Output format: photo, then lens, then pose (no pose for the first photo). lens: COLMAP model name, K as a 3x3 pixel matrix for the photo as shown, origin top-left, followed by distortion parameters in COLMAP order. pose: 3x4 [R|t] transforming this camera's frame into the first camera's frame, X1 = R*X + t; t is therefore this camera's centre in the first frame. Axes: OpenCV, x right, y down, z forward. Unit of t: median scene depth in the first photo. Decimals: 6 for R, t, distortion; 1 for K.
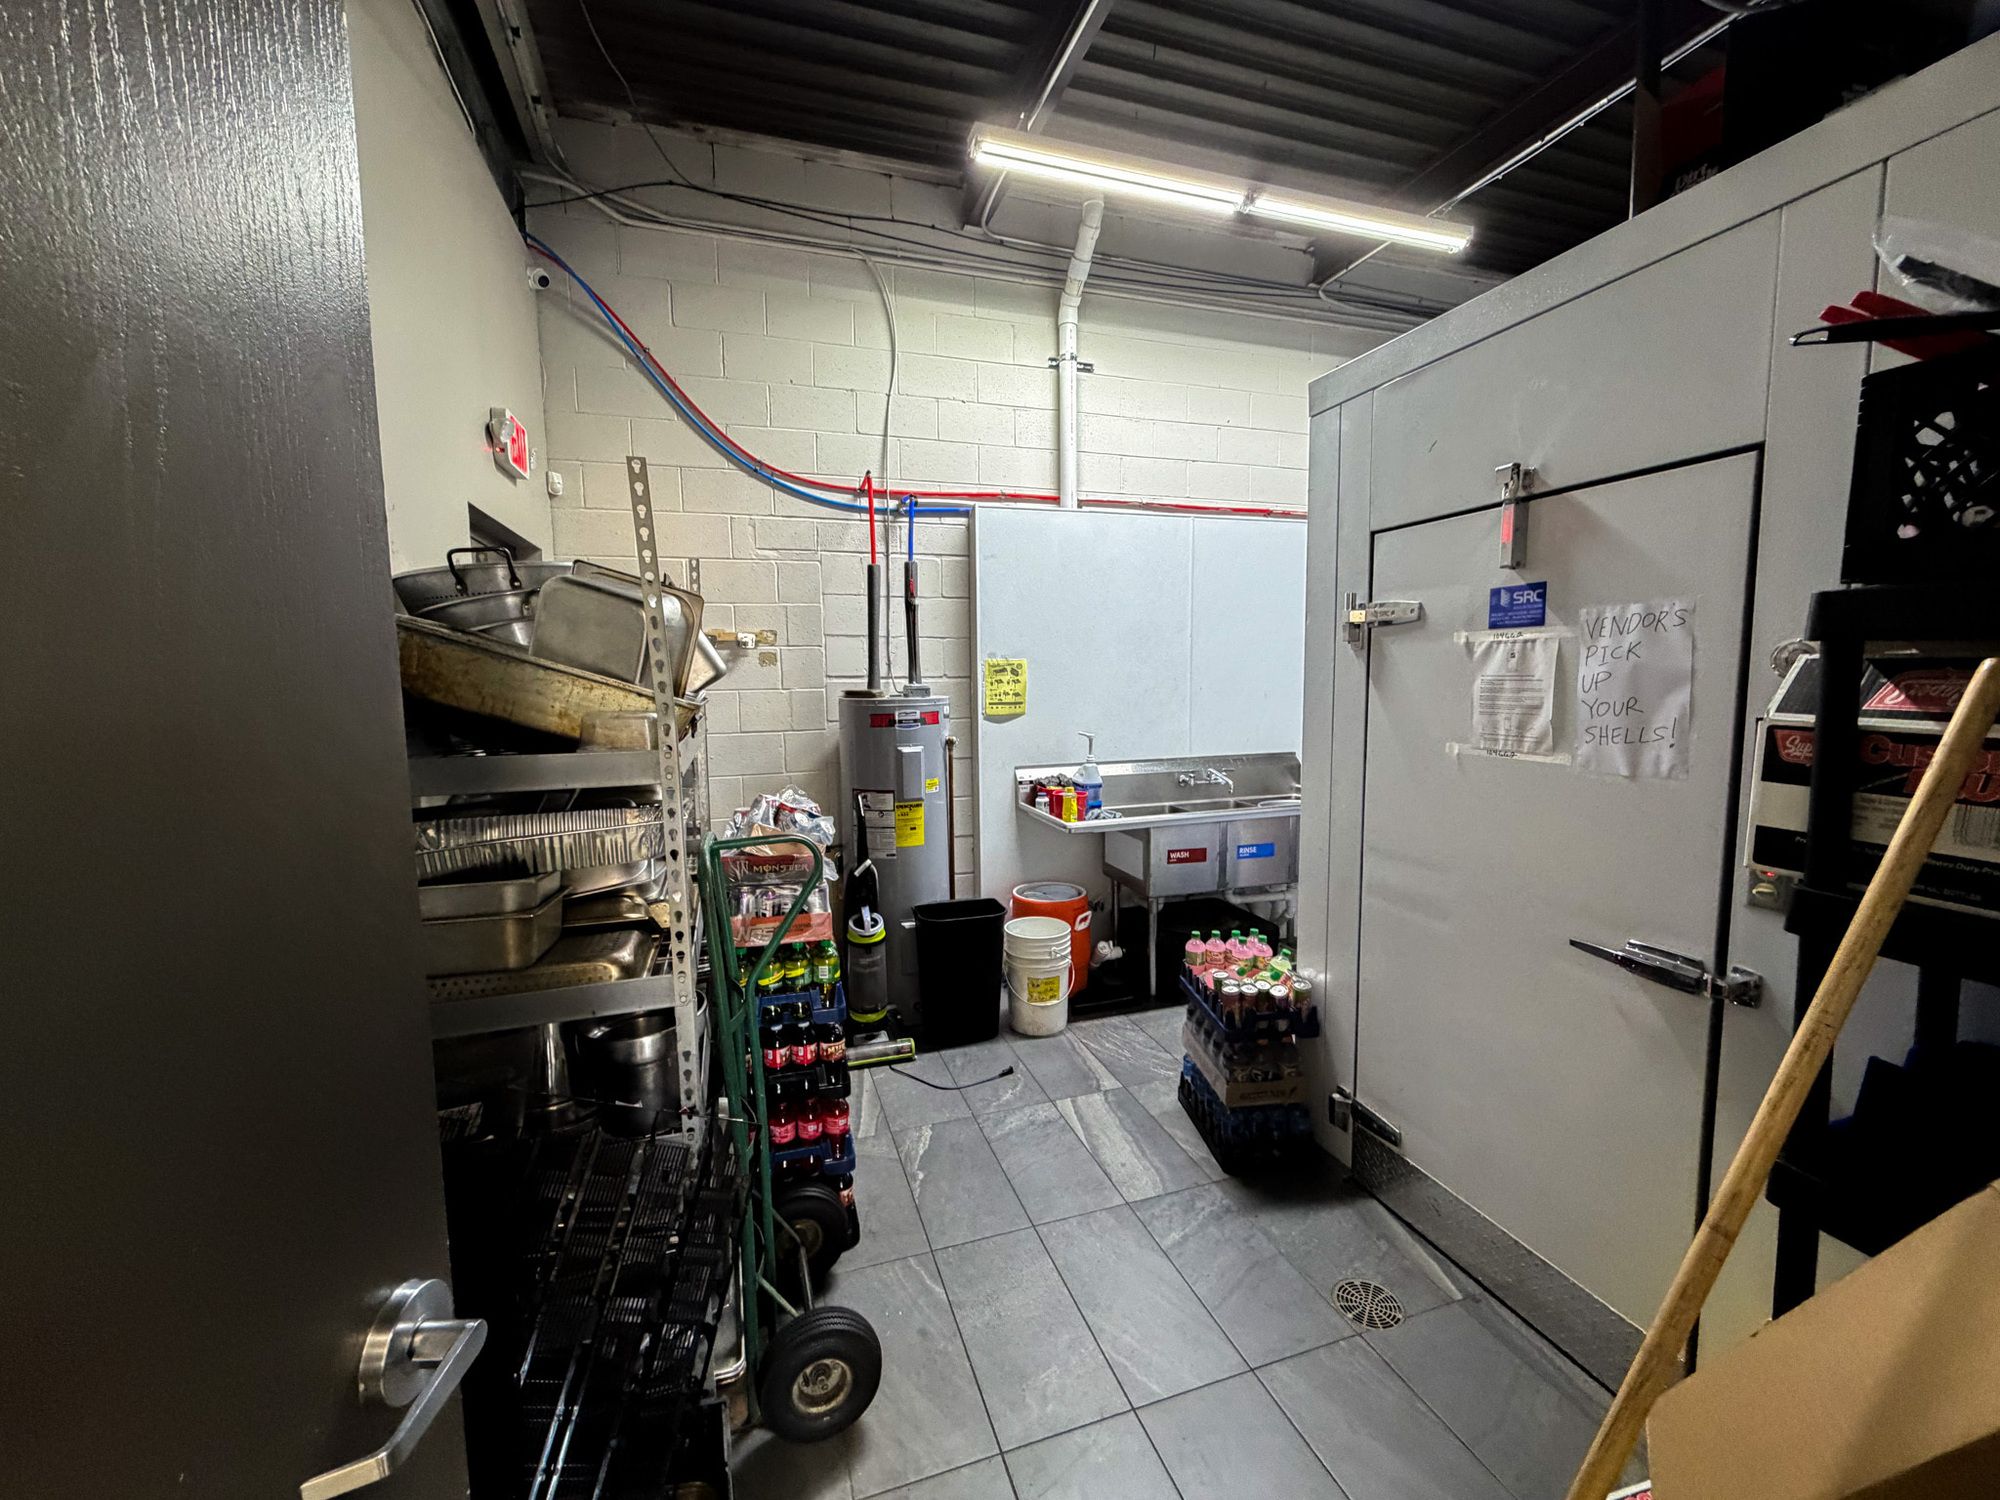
lens RADIAL K [[808.9, 0, 1000.0], [0, 808.9, 750.0], [0, 0, 1]] dist [-0.000944, -0.000132]
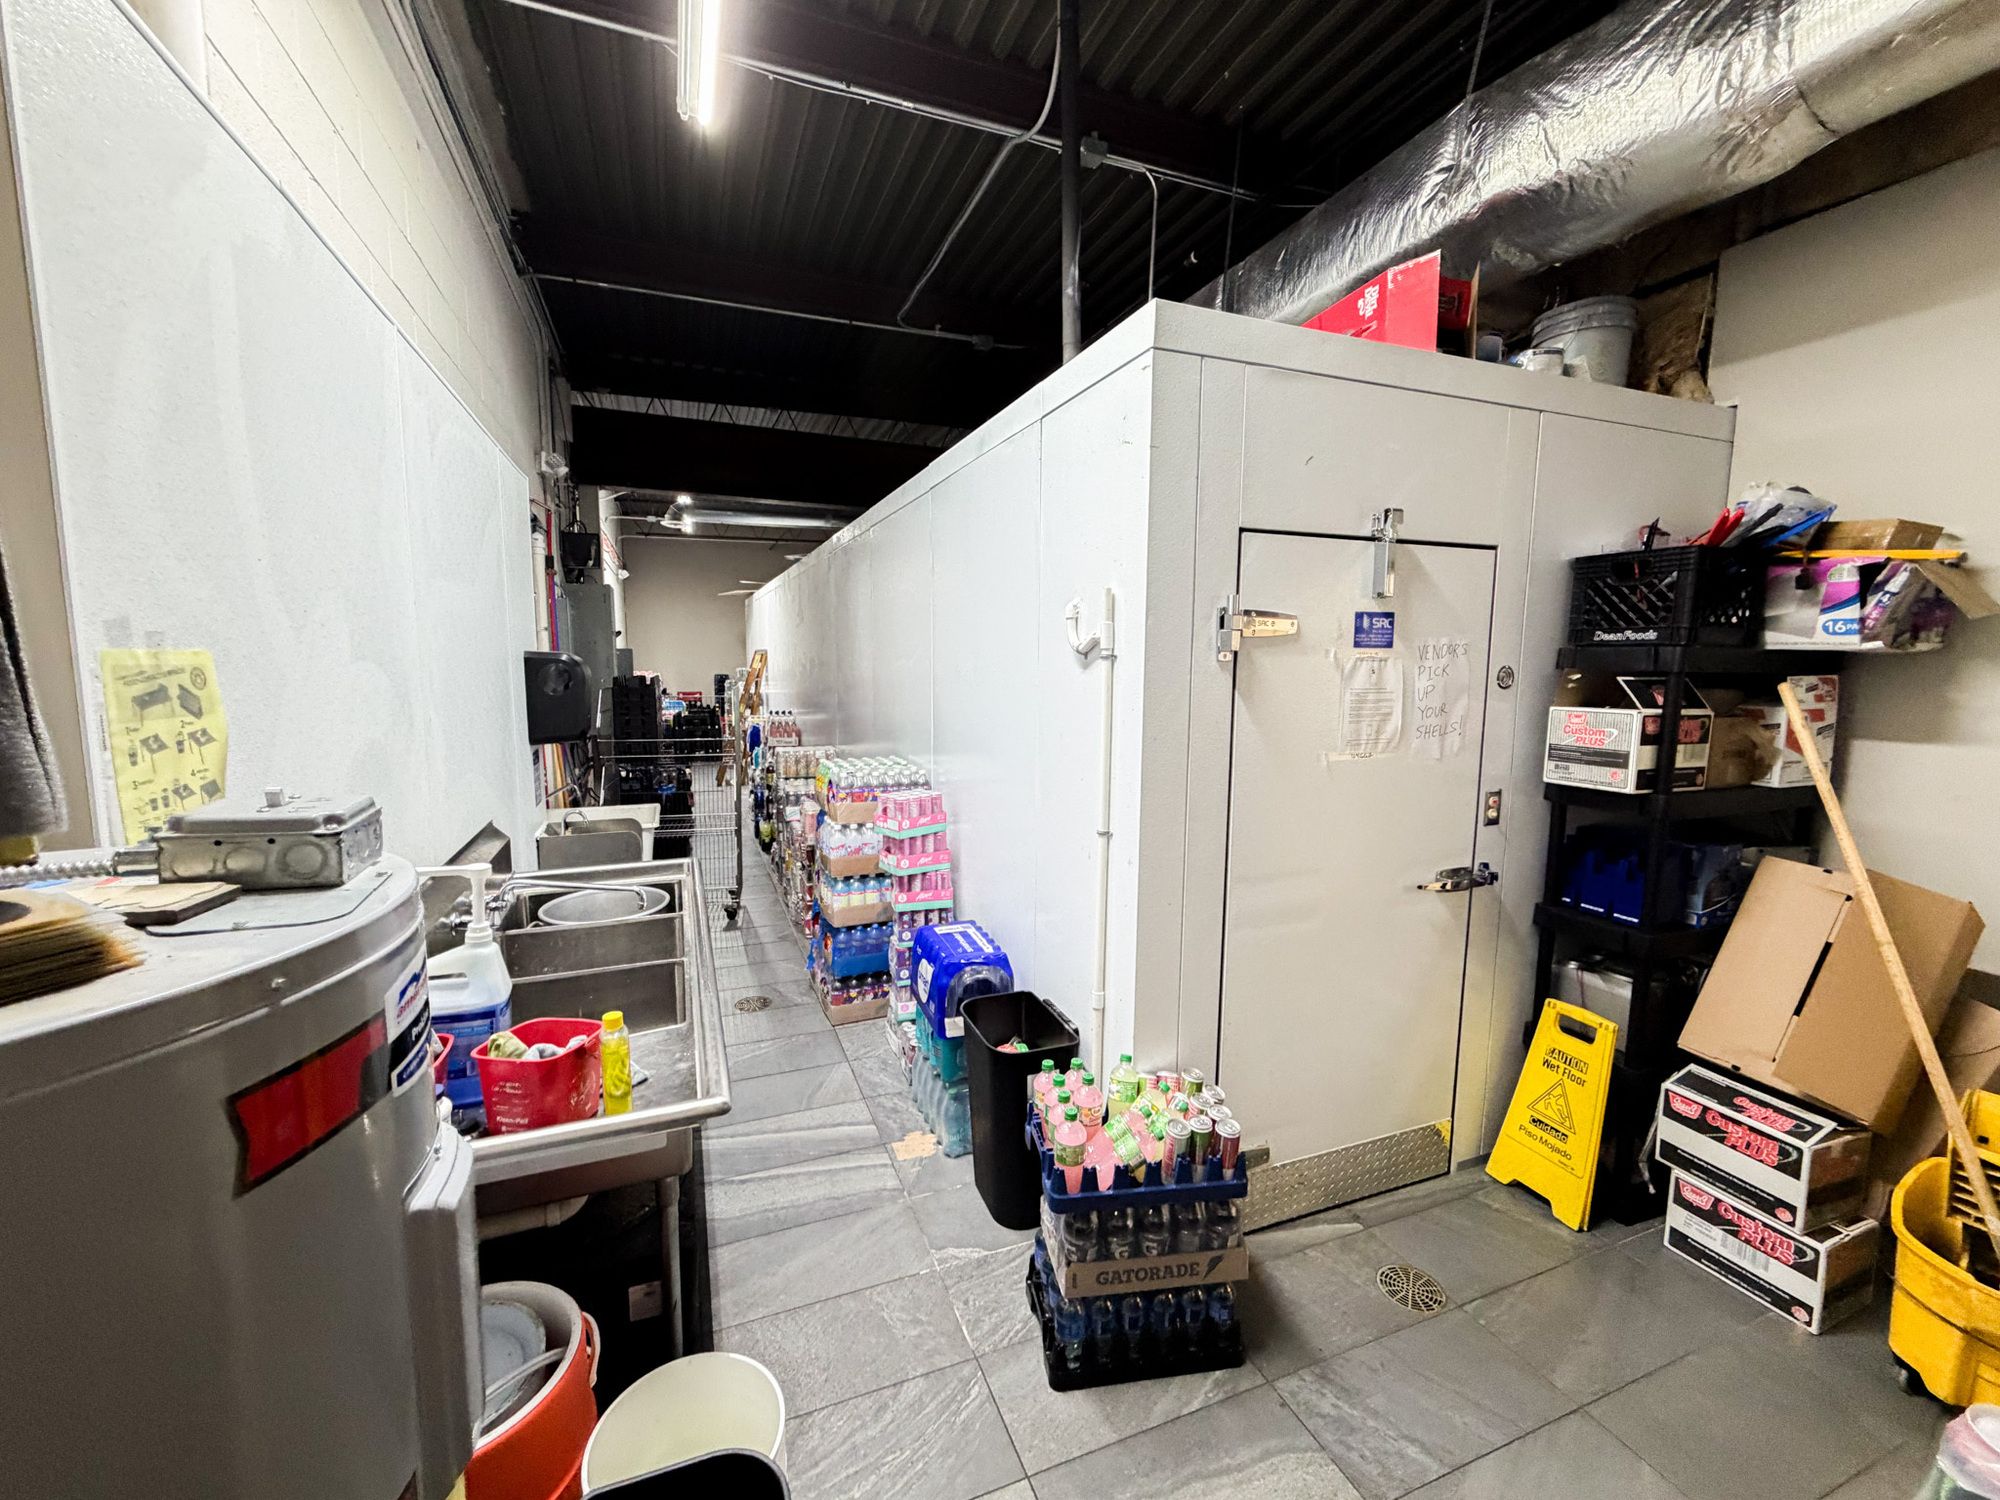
lens RADIAL K [[808.9, 0, 1000.0], [0, 808.9, 750.0], [0, 0, 1]] dist [-0.000944, -0.000132]
pose [[-0.051497, -0.102235, 0.993426, -0.519104], [0.091420, 0.990087, 0.106630, -0.179427], [-0.994480, 0.096310, -0.041641, 1.603666]]
